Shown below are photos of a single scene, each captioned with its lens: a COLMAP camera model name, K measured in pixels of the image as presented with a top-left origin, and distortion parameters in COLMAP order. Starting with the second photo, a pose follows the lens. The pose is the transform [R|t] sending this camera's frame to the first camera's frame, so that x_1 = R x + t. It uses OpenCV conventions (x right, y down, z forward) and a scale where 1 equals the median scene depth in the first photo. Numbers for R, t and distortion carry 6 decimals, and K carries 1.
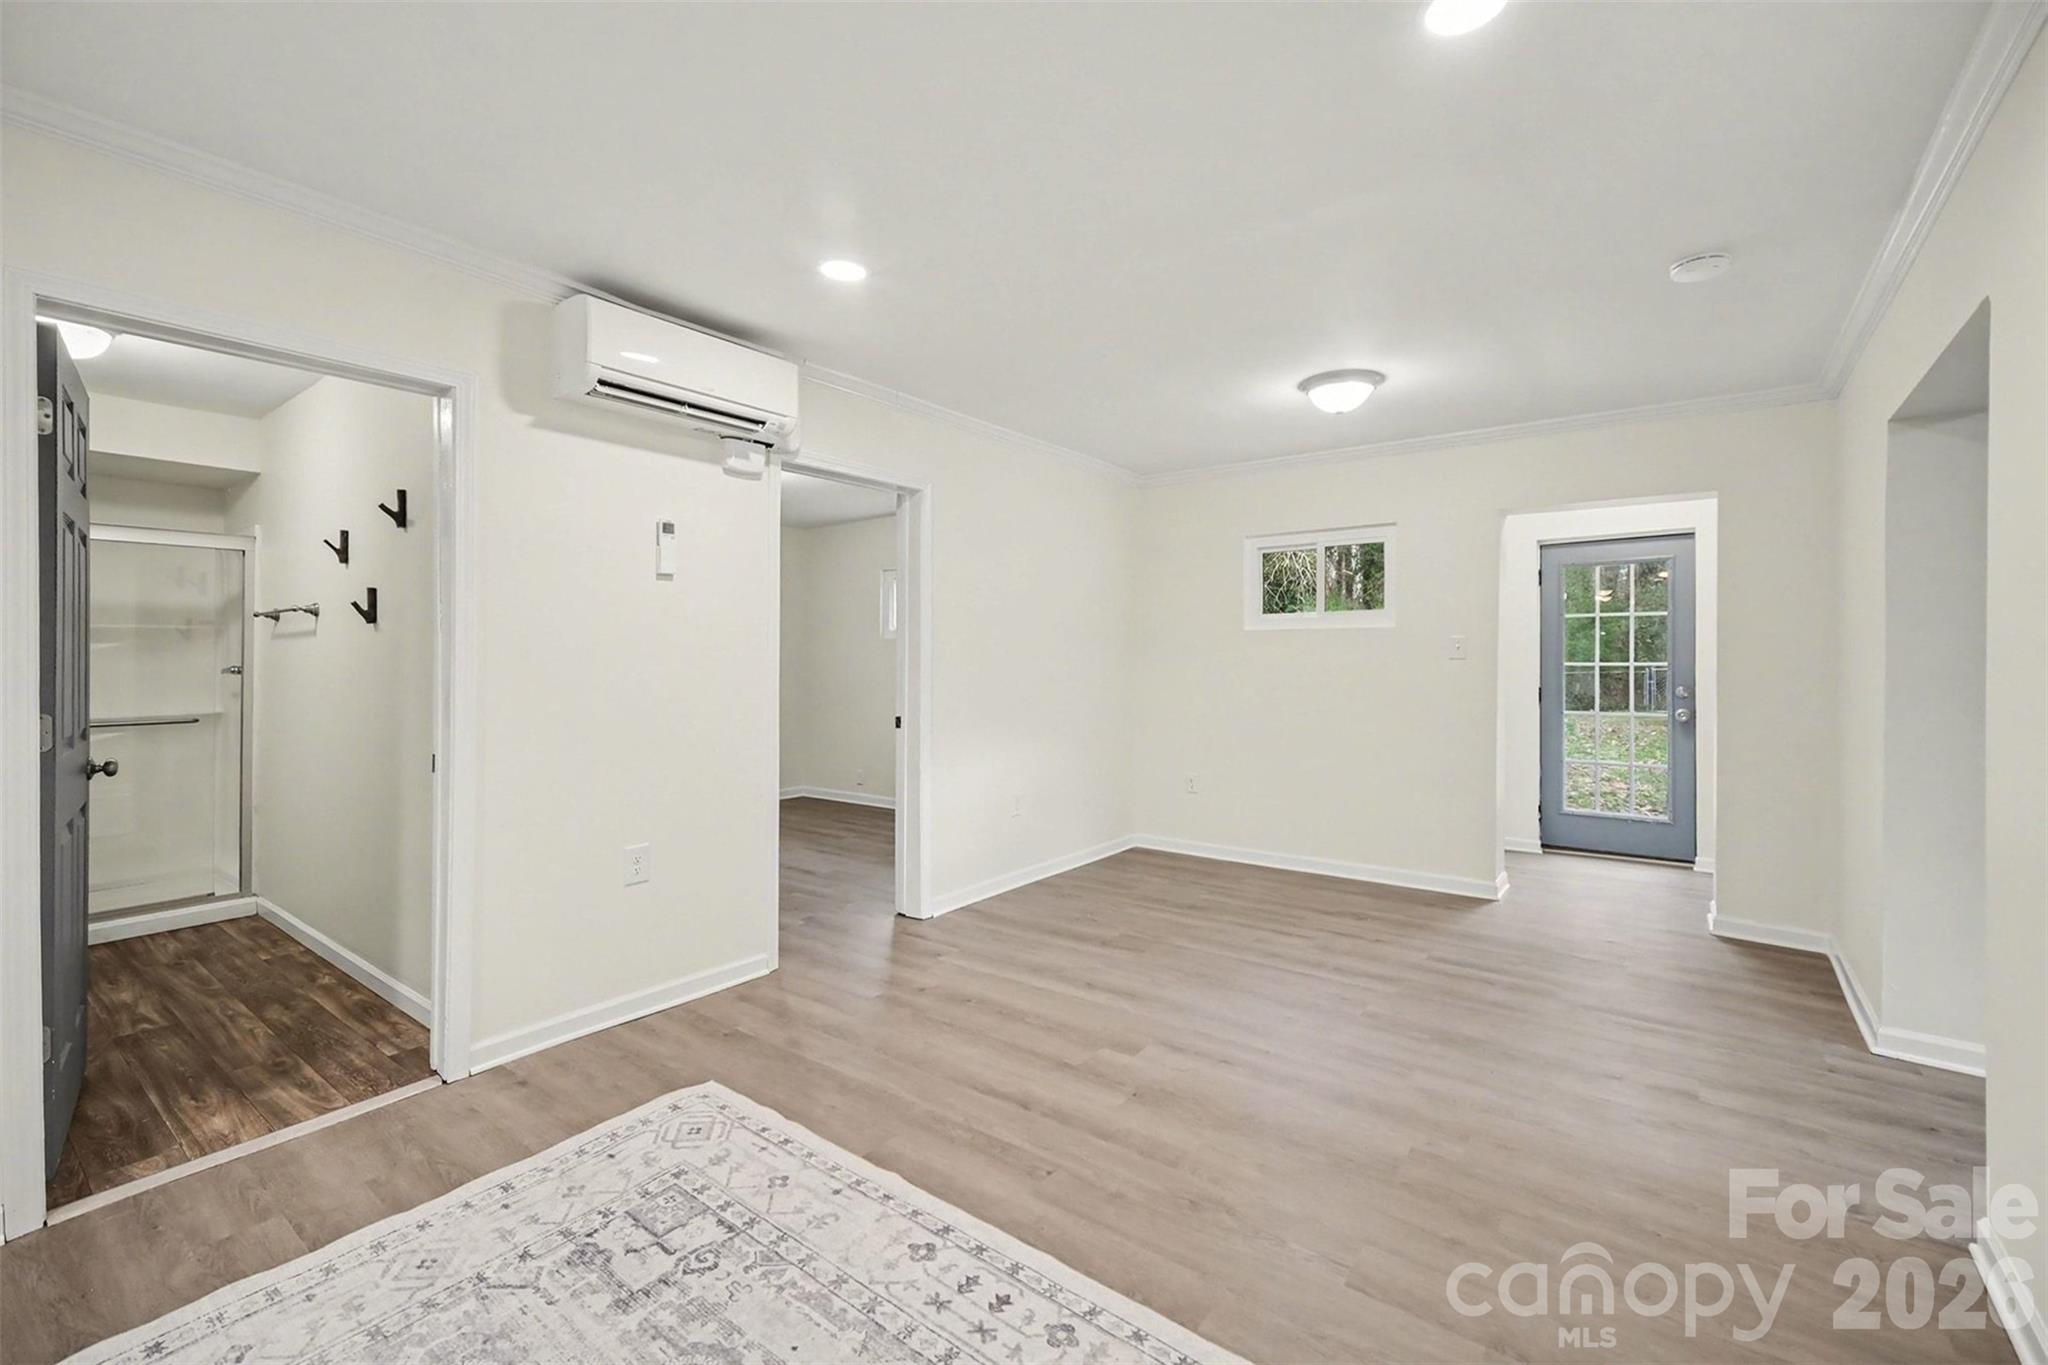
lens RADIAL K [[865.9, 0, 1032.8], [0, 865.9, 667.5], [0, 0, 1]] dist [0.019769, 0.000064]
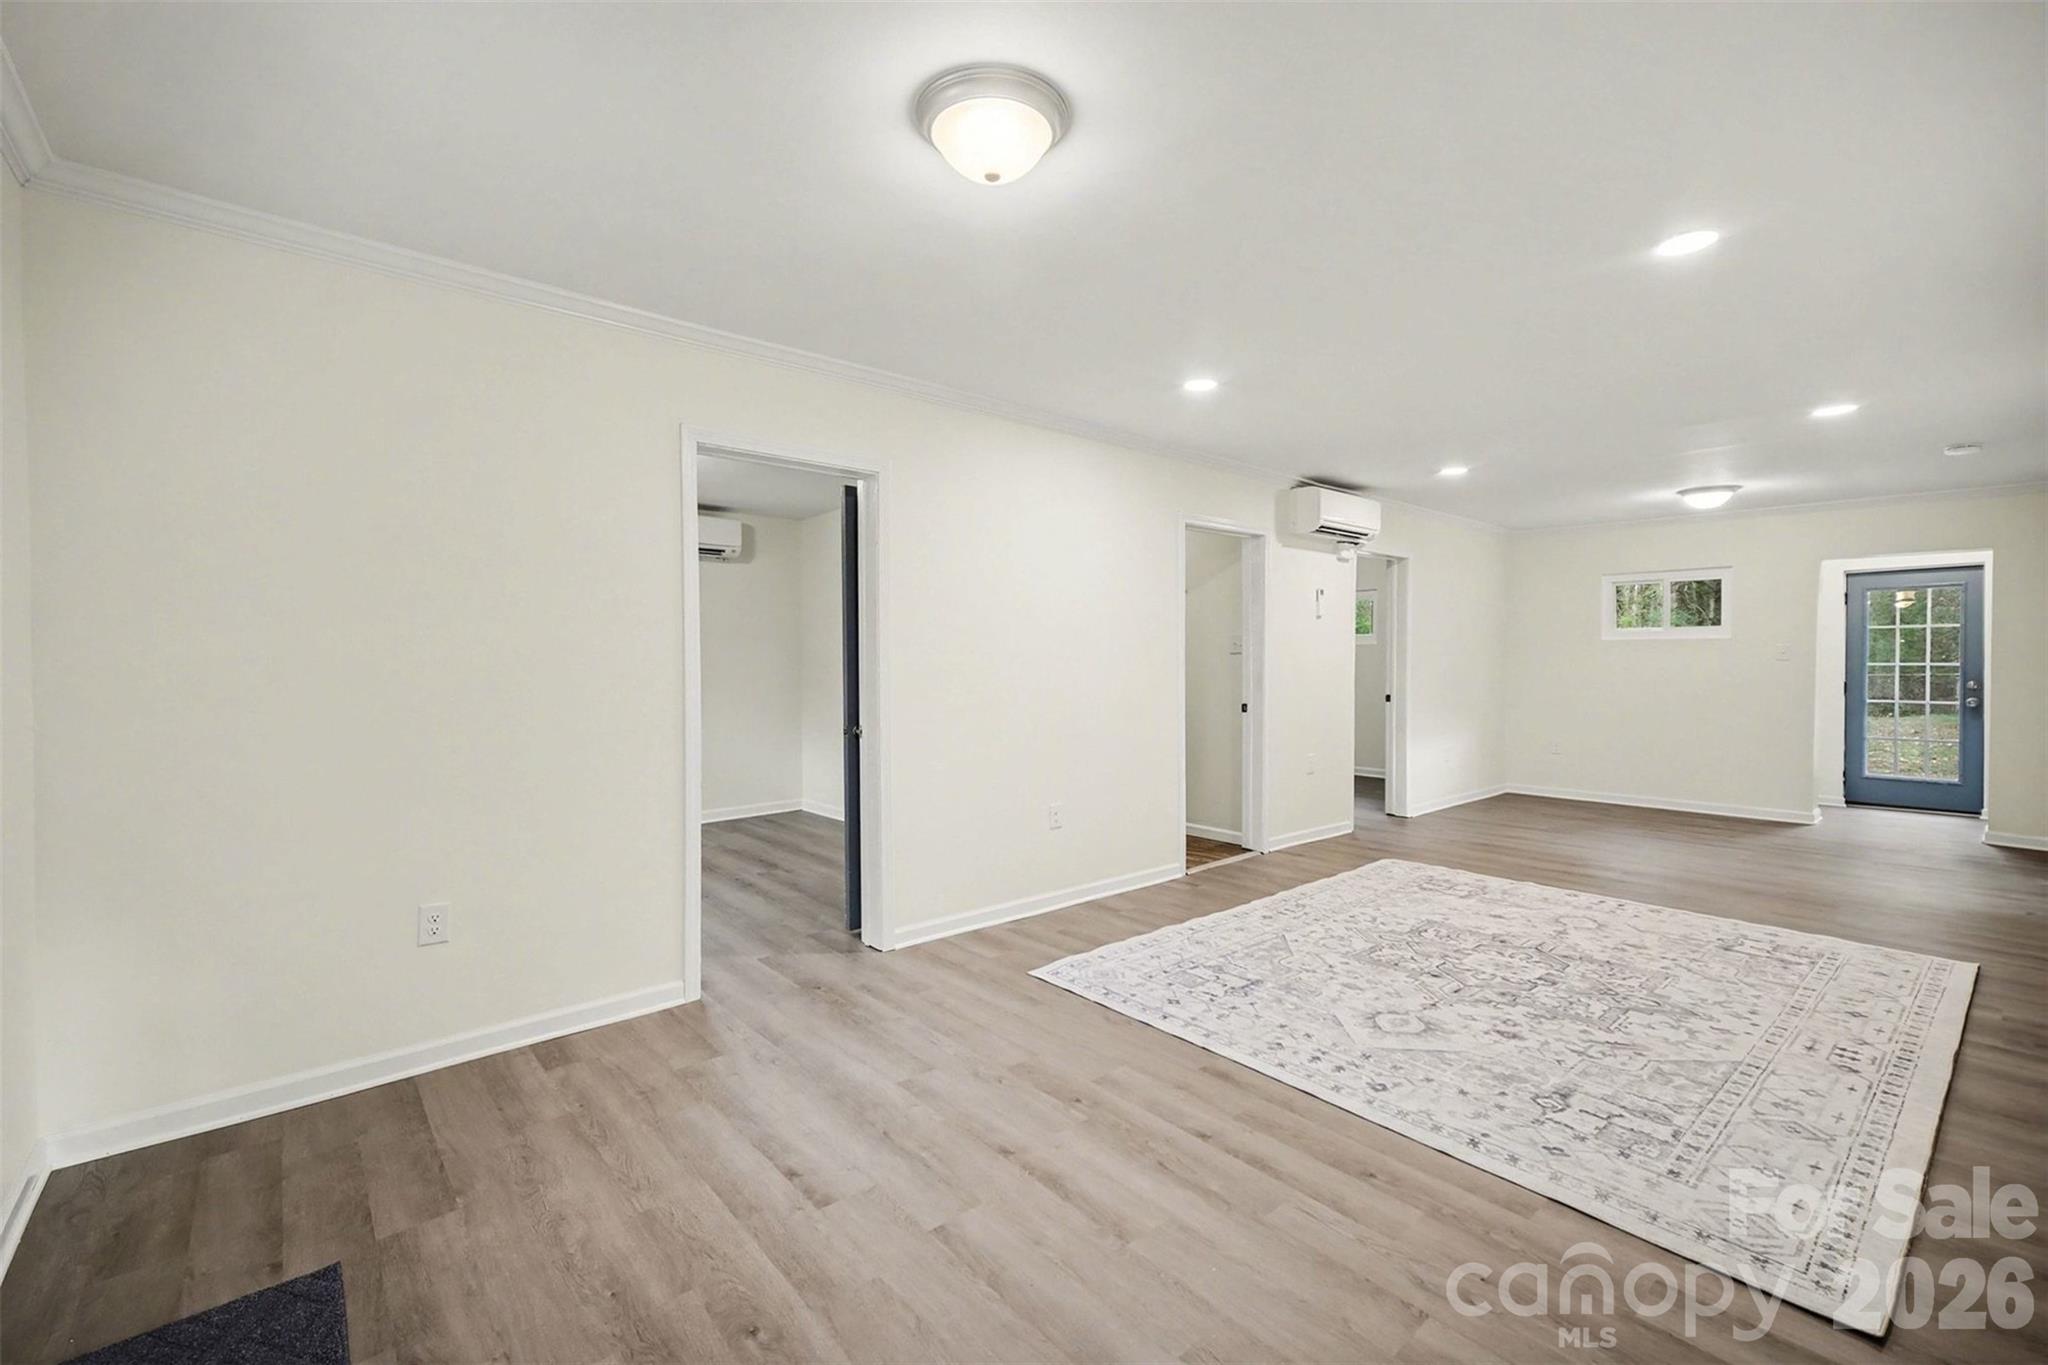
lens RADIAL K [[869.5, 0, 1011.4], [0, 869.5, 671.9], [0, 0, 1]] dist [0.001327, -0.000216]
pose [[0.975810, 0.005223, -0.218557, -0.399816], [-0.003610, 0.999963, 0.007779, 0.002791], [0.218589, -0.006801, 0.975793, -0.620007]]
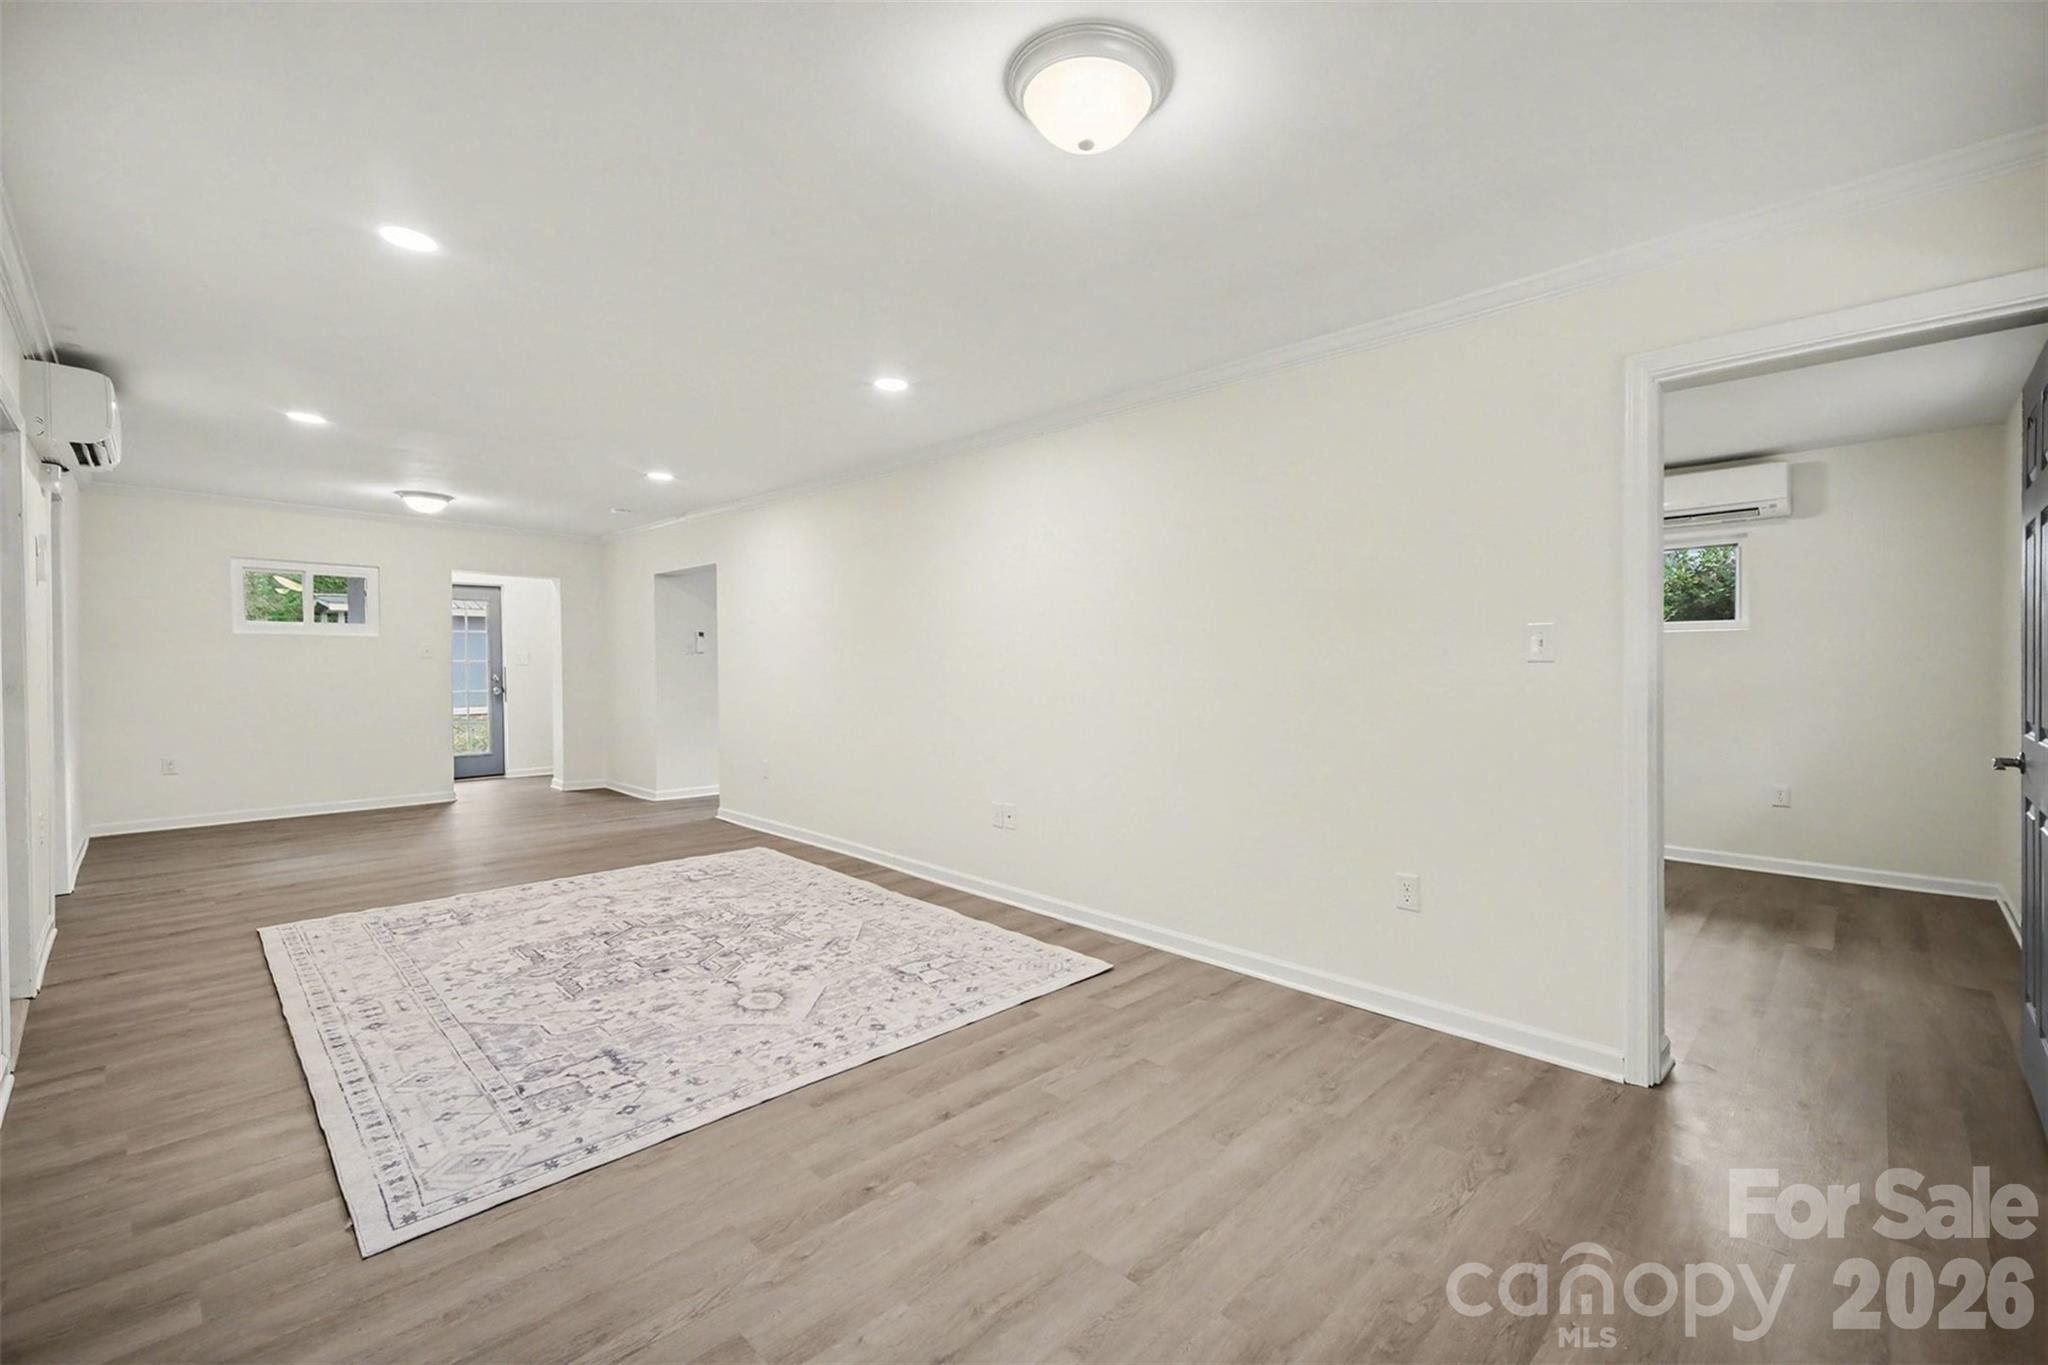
lens RADIAL K [[862.7, 0, 1024.5], [0, 862.7, 671.3], [0, 0, 1]] dist [0.000635, -0.000039]
pose [[0.127707, -0.009927, 0.991762, -0.849387], [0.001732, 0.999951, 0.009786, 0.000827], [-0.991810, 0.000468, 0.127718, -0.267928]]
